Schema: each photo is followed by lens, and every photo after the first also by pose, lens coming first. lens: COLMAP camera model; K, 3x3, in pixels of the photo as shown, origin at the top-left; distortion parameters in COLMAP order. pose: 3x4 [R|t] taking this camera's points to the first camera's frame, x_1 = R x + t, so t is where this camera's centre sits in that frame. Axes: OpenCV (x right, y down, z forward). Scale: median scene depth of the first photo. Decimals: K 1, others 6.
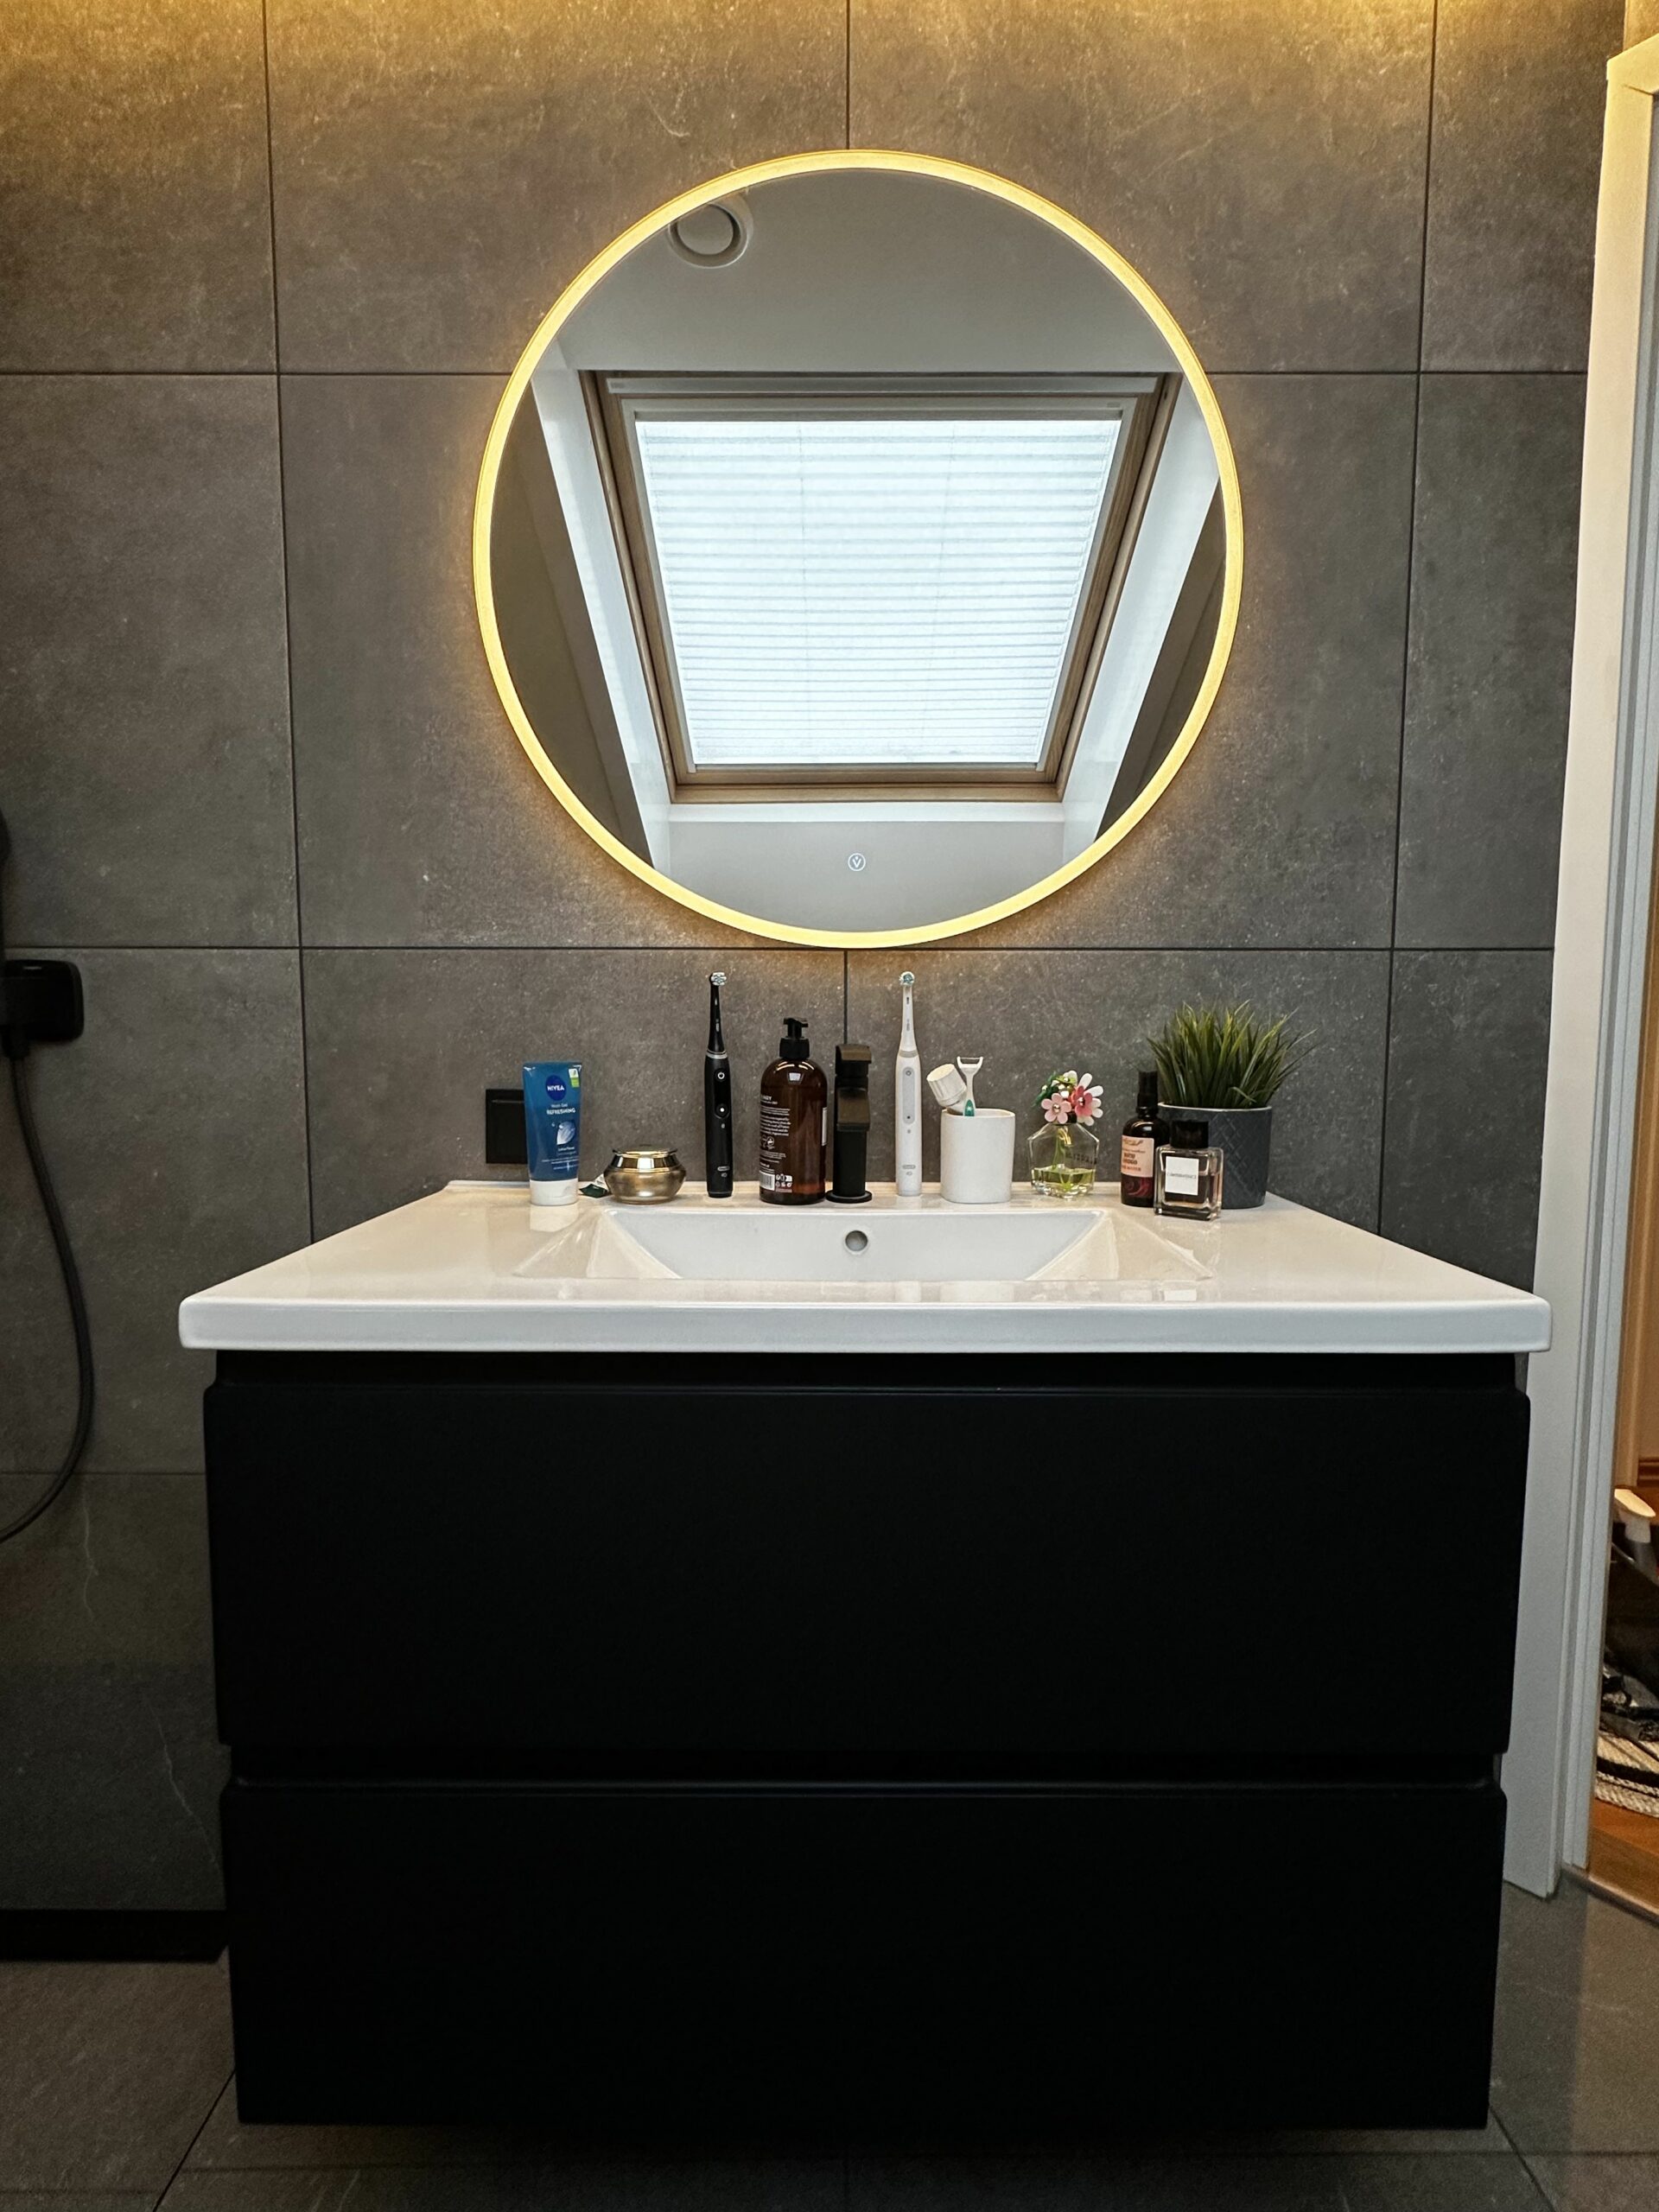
lens RADIAL K [[988.4, 0, 829.5], [0, 988.4, 1106.0], [0, 0, 1]] dist [-0.002746, -0.000081]
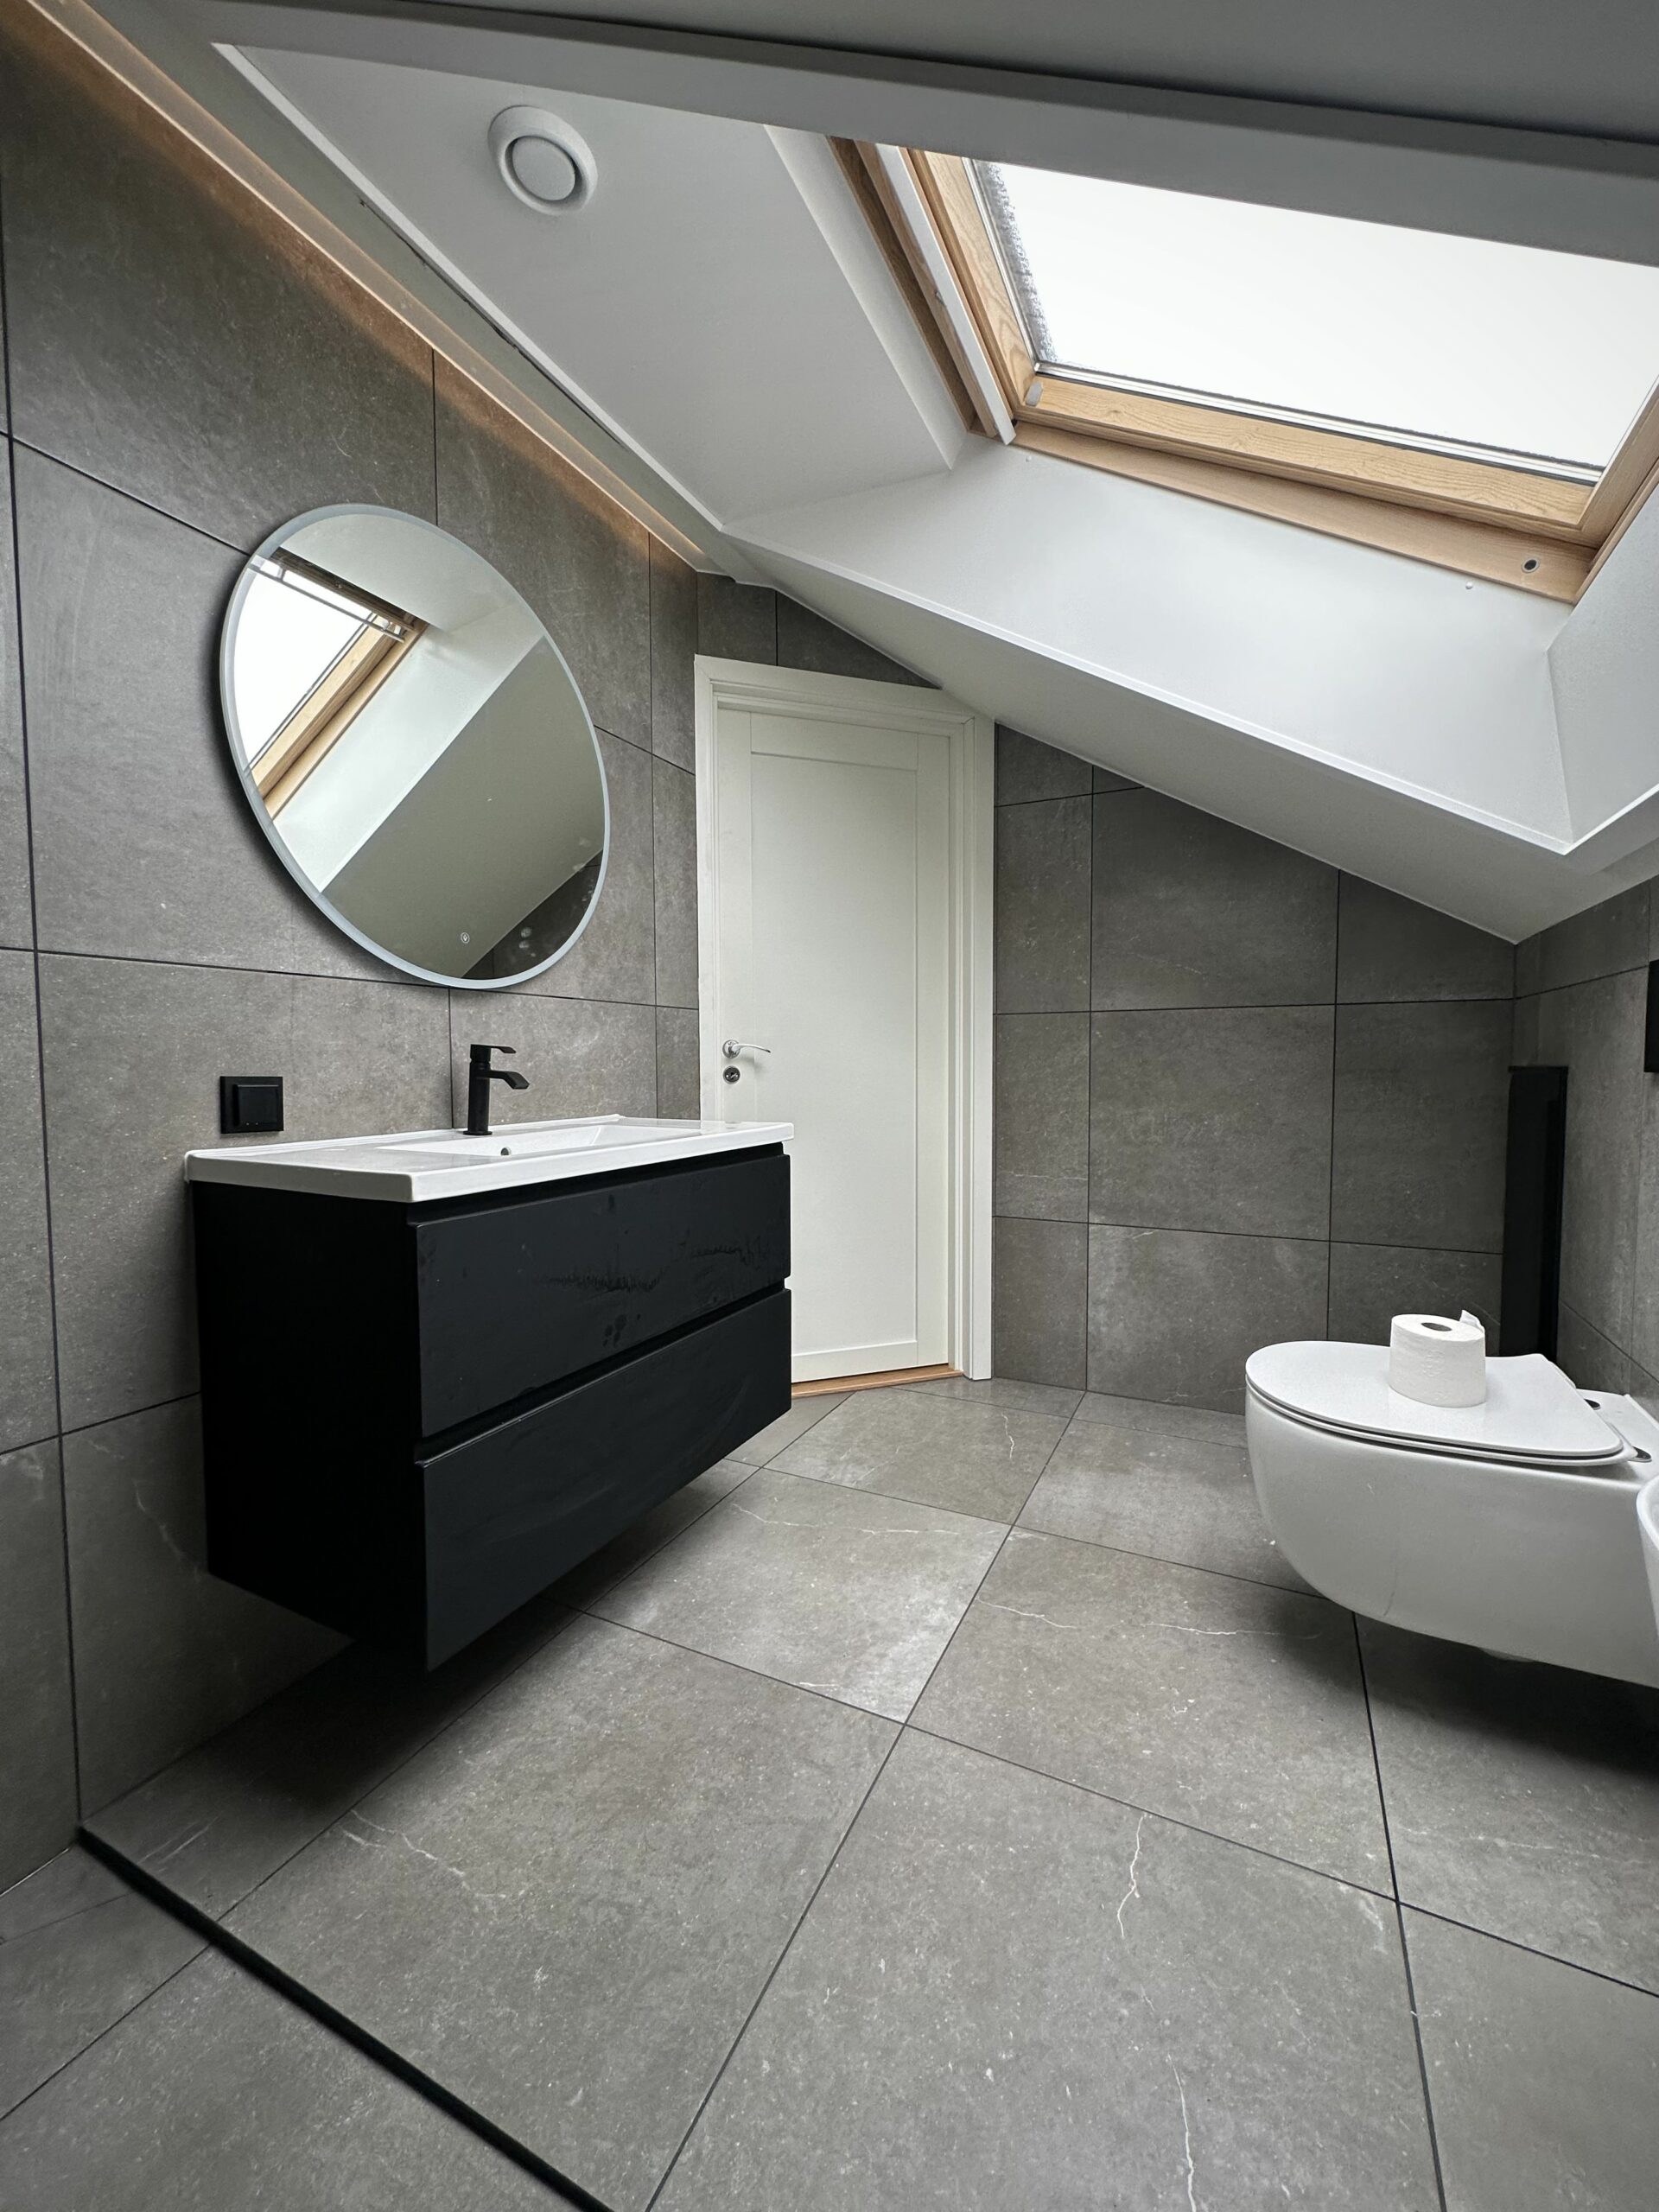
lens RADIAL K [[880.4, 0, 829.5], [0, 880.4, 1106.0], [0, 0, 1]] dist [-0.001226, -0.000088]
pose [[0.446789, -0.048235, 0.893338, -1.061940], [0.075274, 0.997031, 0.016187, 0.065061], [-0.891467, 0.060013, 0.449093, -0.227038]]
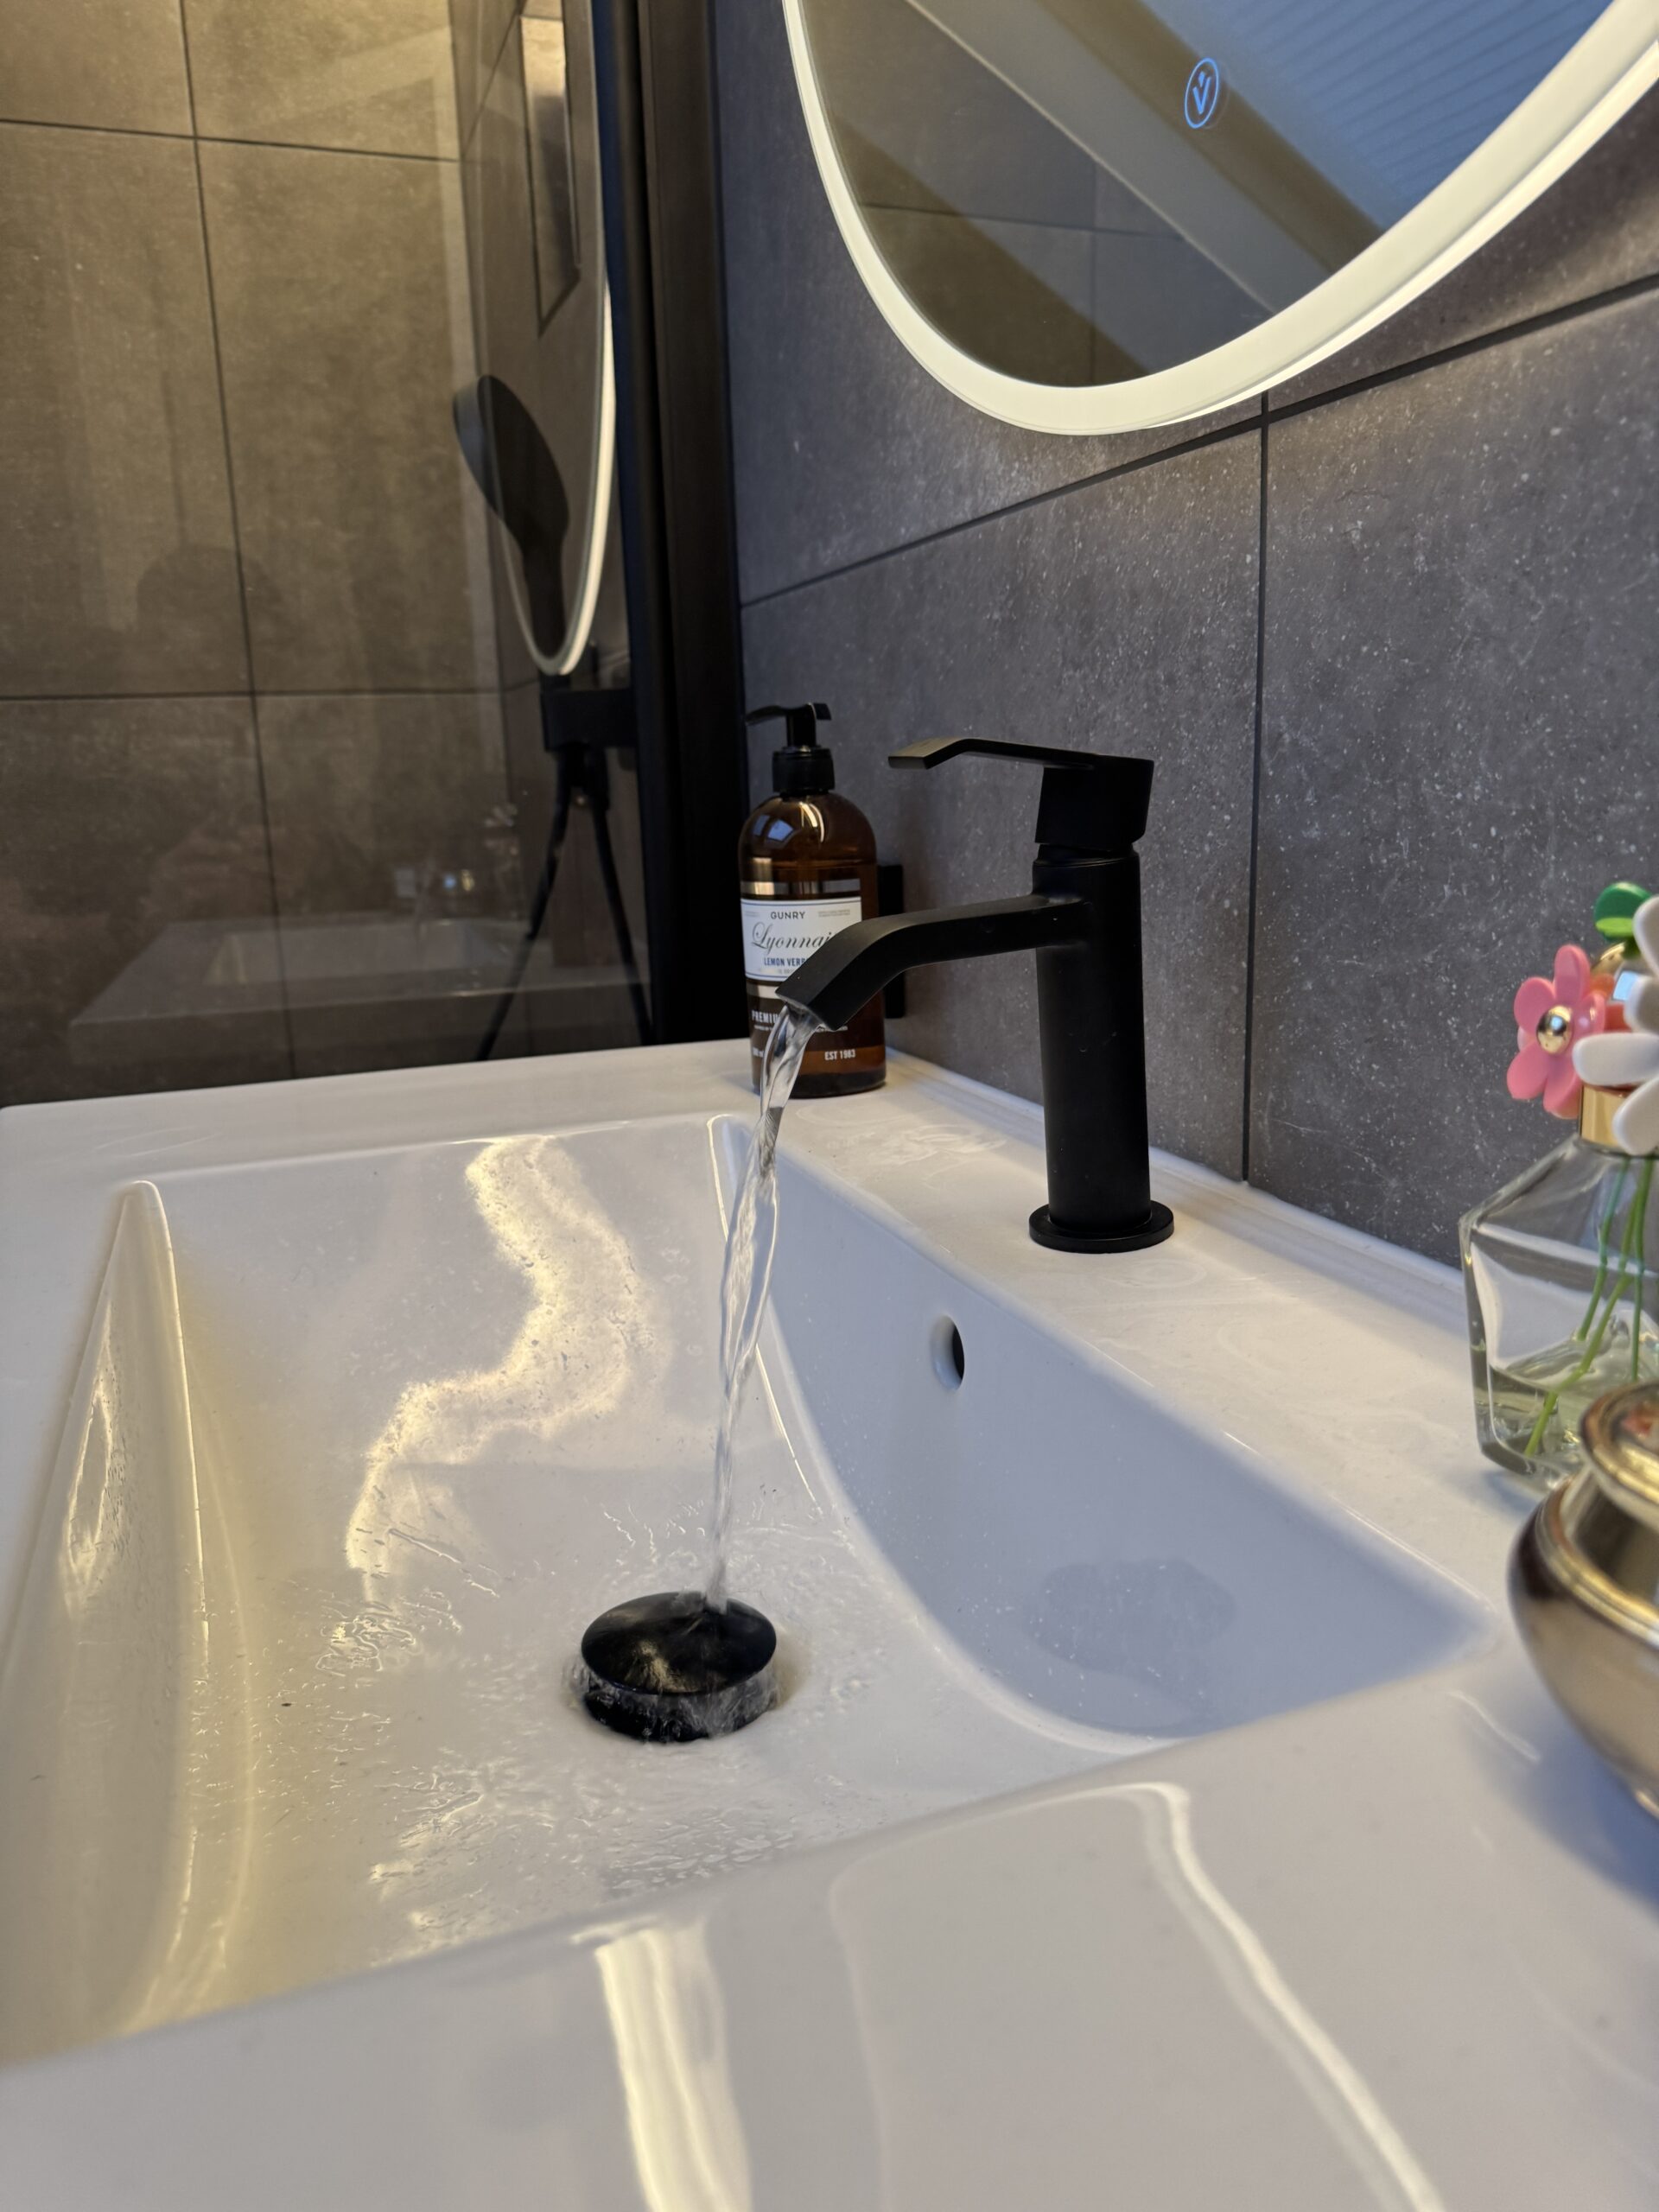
lens RADIAL K [[1587.3, 0, 829.5], [0, 1587.3, 1106.0], [0, 0, 1]] dist [0.019073, -0.005424]
pose [[0.347887, 0.182245, -0.919653, 0.461156], [-0.036016, 0.982799, 0.181134, -0.040221], [0.936844, -0.029892, 0.348467, 0.730147]]
